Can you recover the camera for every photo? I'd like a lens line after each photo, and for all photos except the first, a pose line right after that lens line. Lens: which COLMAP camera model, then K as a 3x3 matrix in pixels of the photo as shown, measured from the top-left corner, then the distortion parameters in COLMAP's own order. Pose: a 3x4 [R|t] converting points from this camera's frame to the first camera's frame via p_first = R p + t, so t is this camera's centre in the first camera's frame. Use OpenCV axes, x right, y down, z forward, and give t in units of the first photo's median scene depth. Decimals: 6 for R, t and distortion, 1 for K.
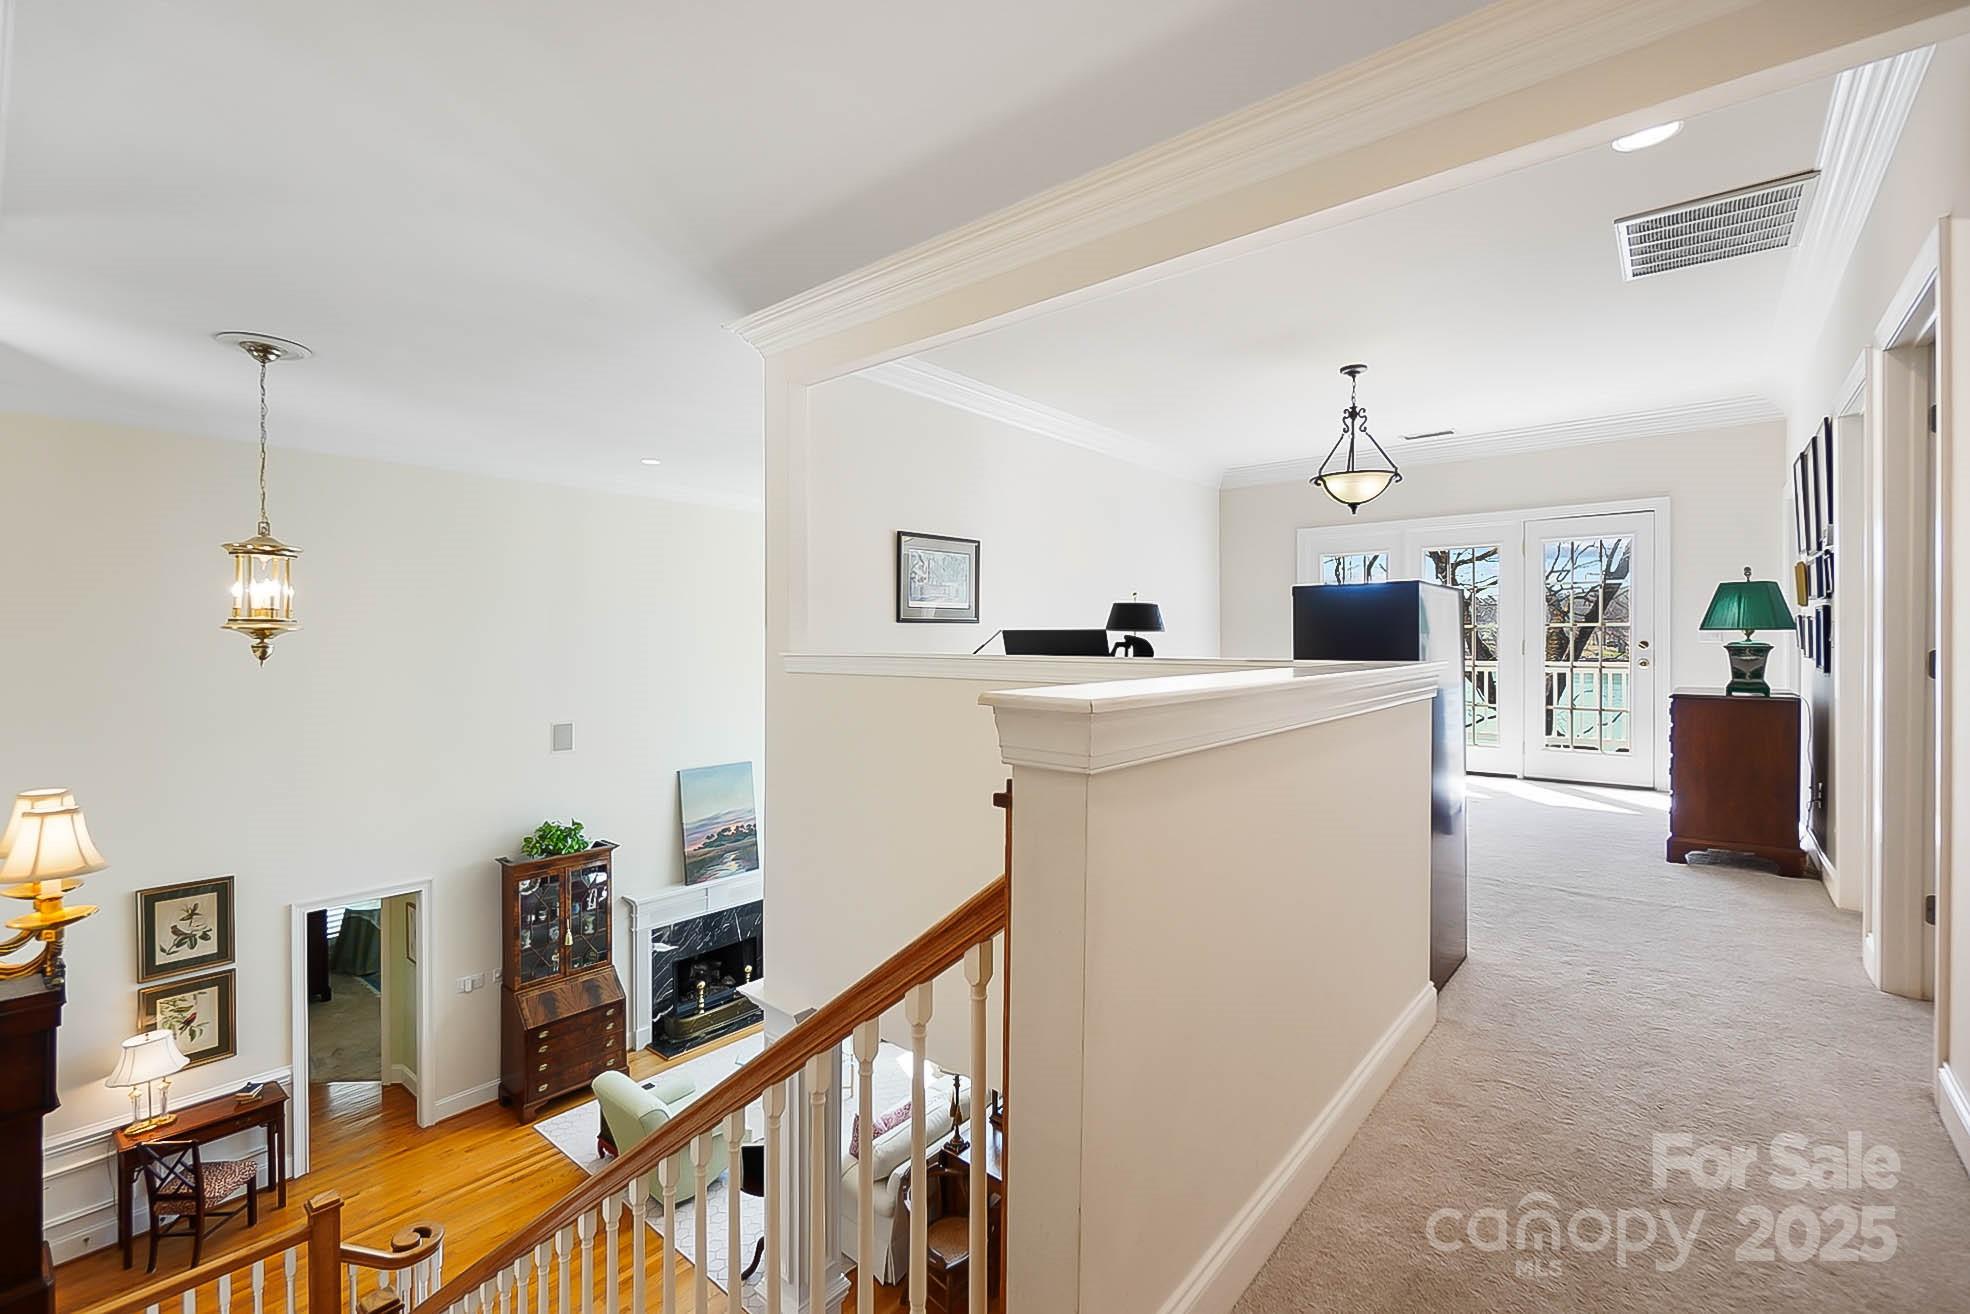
lens RADIAL K [[858.3, 0, 987.3], [0, 858.3, 646.1], [0, 0, 1]] dist [0.000002, 0.000010]
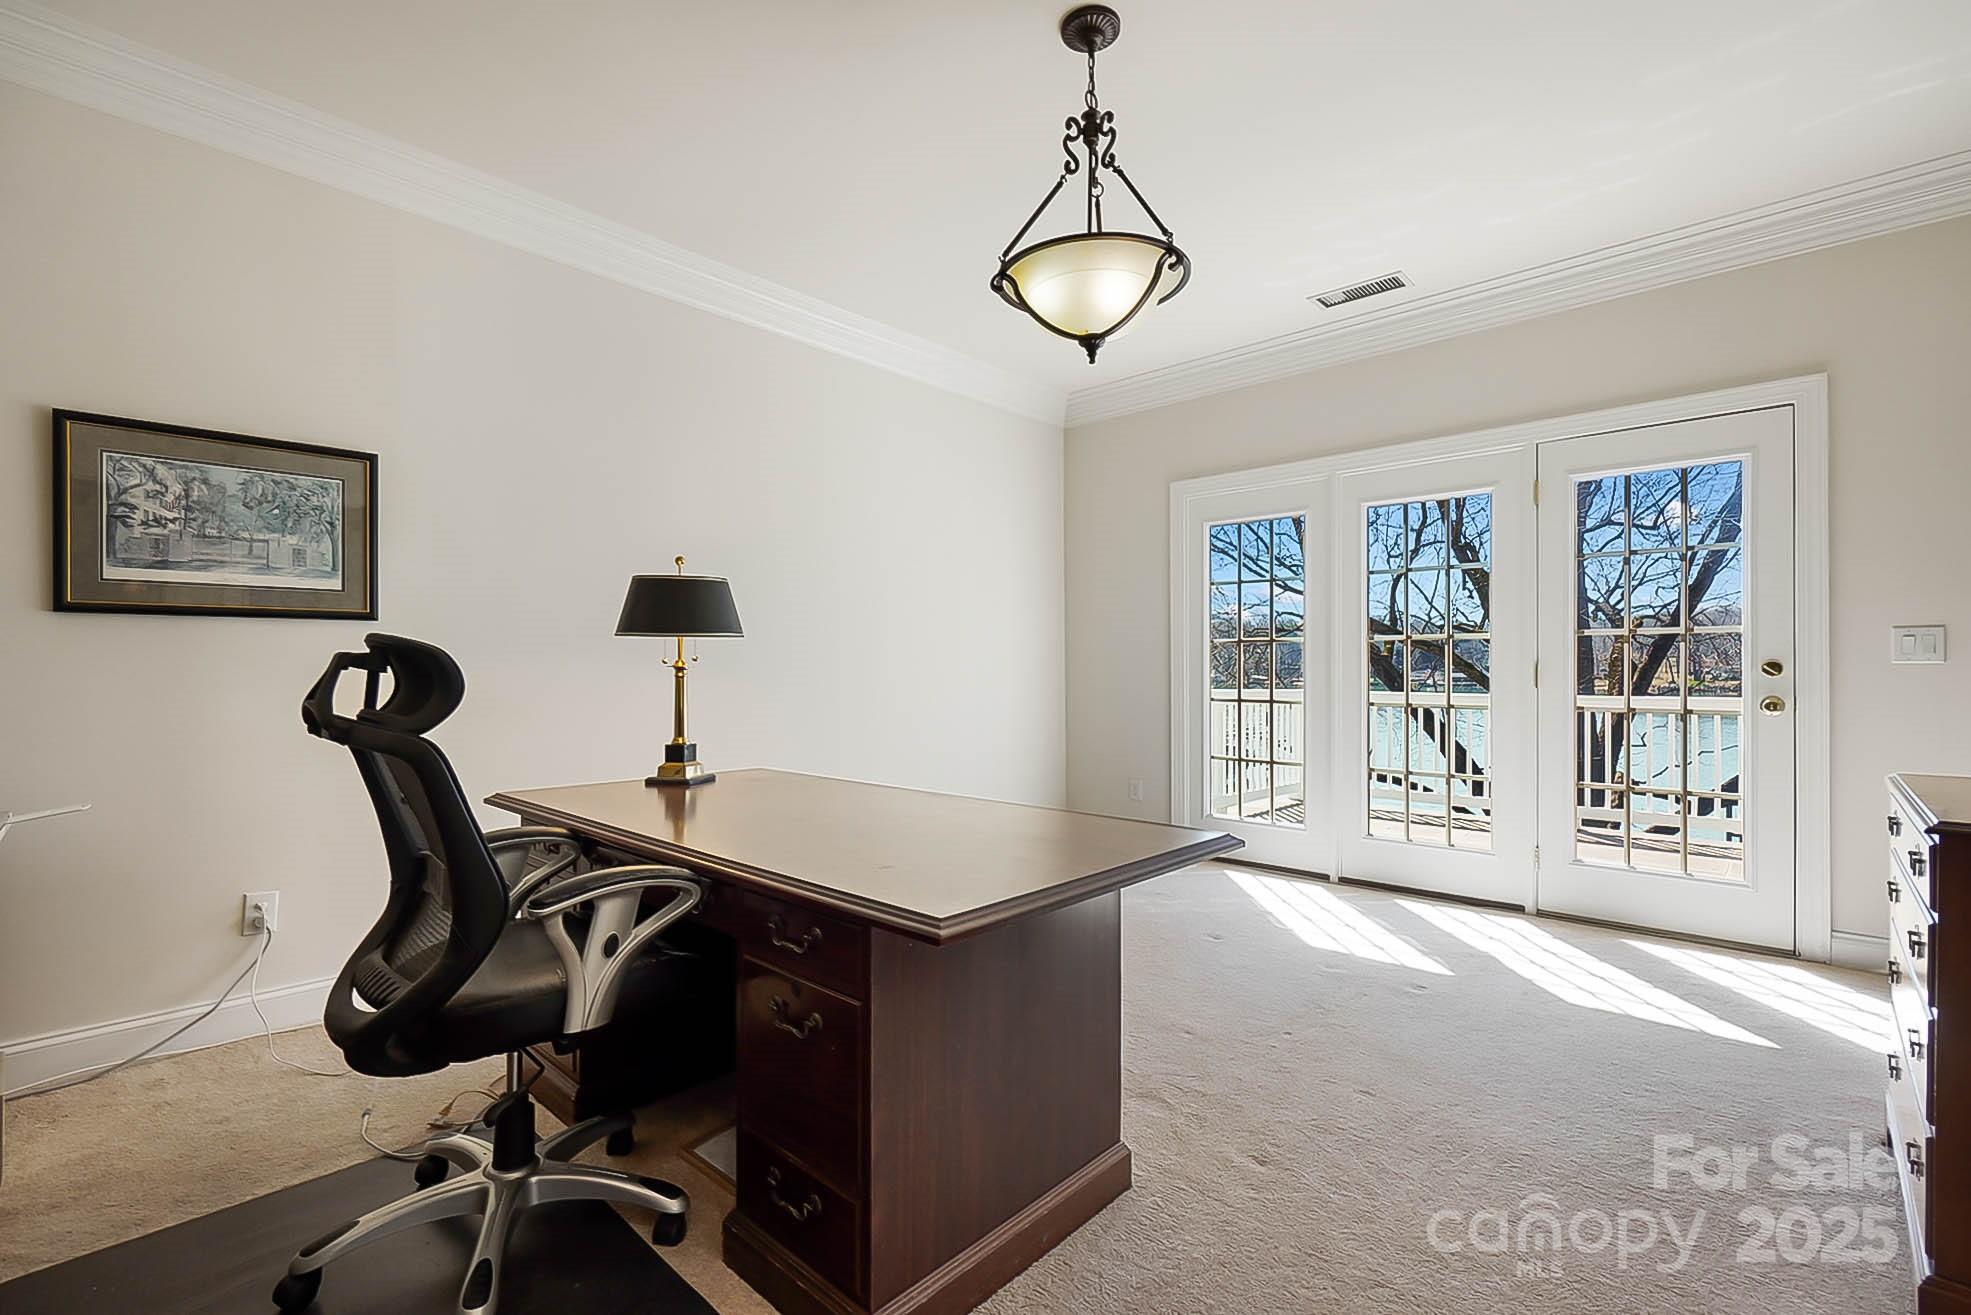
lens RADIAL K [[864.7, 0, 975.5], [0, 864.7, 657.5], [0, 0, 1]] dist [-0.022571, 0.000034]
pose [[0.997805, 0.002868, -0.066157, 0.382290], [-0.003918, 0.999868, -0.015755, 0.001732], [0.066103, 0.015980, 0.997685, 0.547301]]
